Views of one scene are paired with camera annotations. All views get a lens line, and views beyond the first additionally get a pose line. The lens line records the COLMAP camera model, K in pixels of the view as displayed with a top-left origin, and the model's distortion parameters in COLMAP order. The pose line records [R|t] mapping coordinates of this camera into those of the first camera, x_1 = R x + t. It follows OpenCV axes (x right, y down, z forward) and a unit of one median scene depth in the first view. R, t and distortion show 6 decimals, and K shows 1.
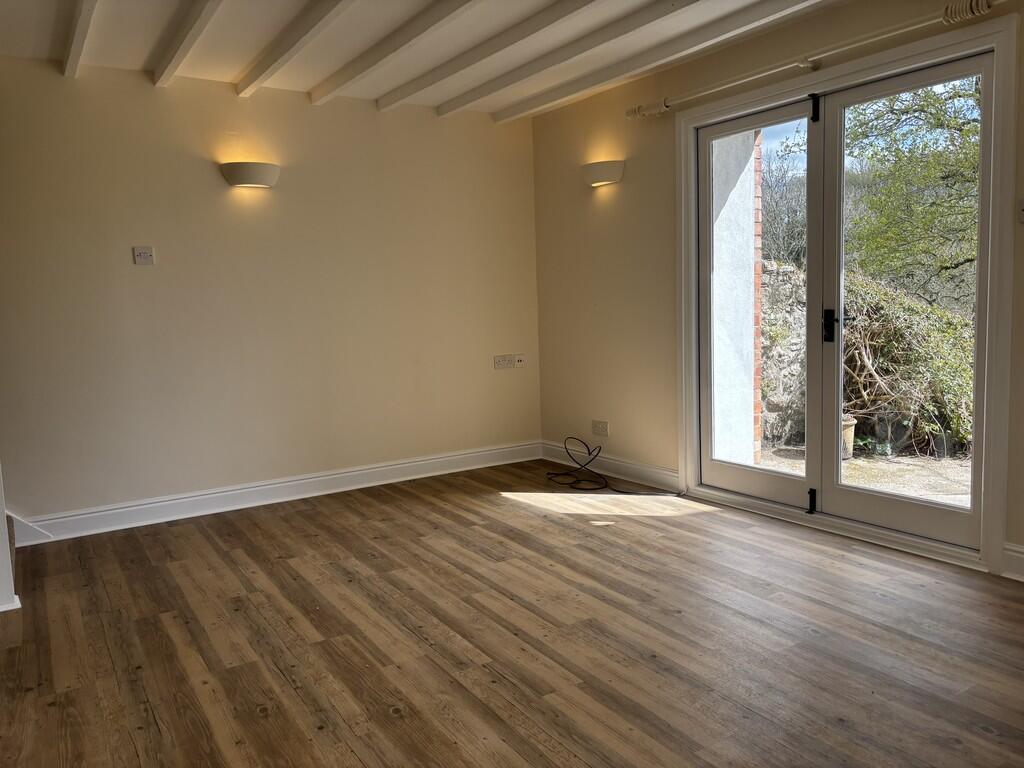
lens RADIAL K [[778.1, 0, 512.0], [0, 778.1, 384.0], [0, 0, 1]] dist [0.019185, -0.002009]
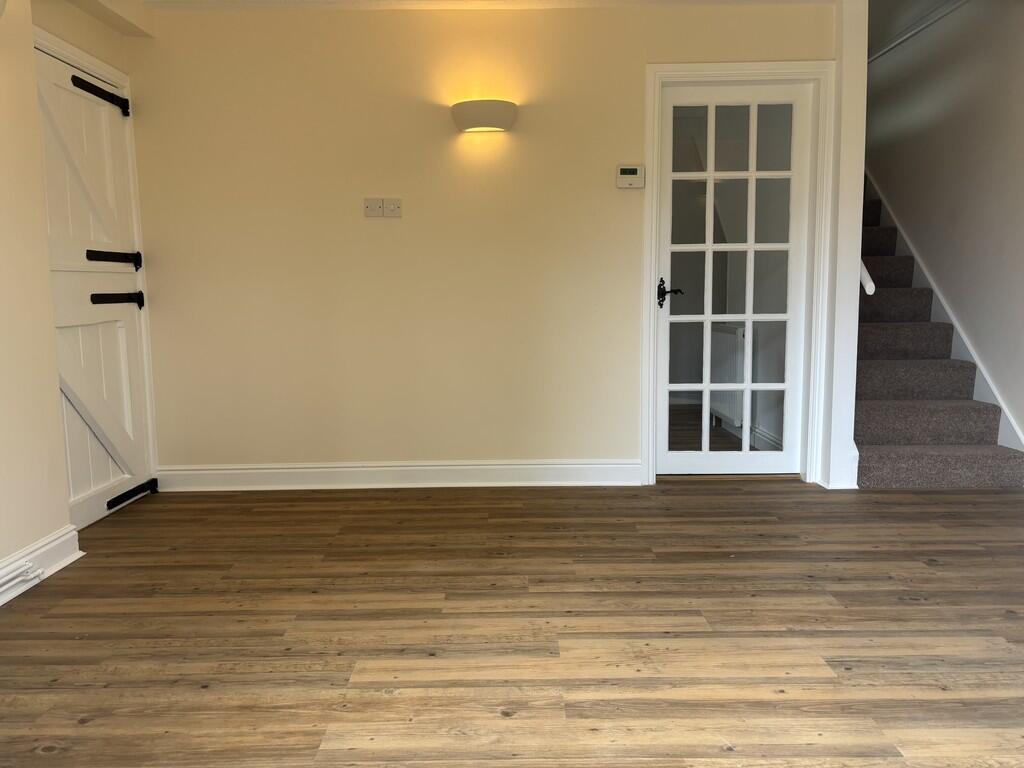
lens RADIAL K [[778.1, 0, 512.0], [0, 778.1, 384.0], [0, 0, 1]] dist [0.019185, -0.002009]
pose [[-0.532520, 0.139447, -0.834851, 0.677423], [-0.063991, 0.976880, 0.203988, -0.102858], [0.843995, 0.162051, -0.511285, 1.224701]]
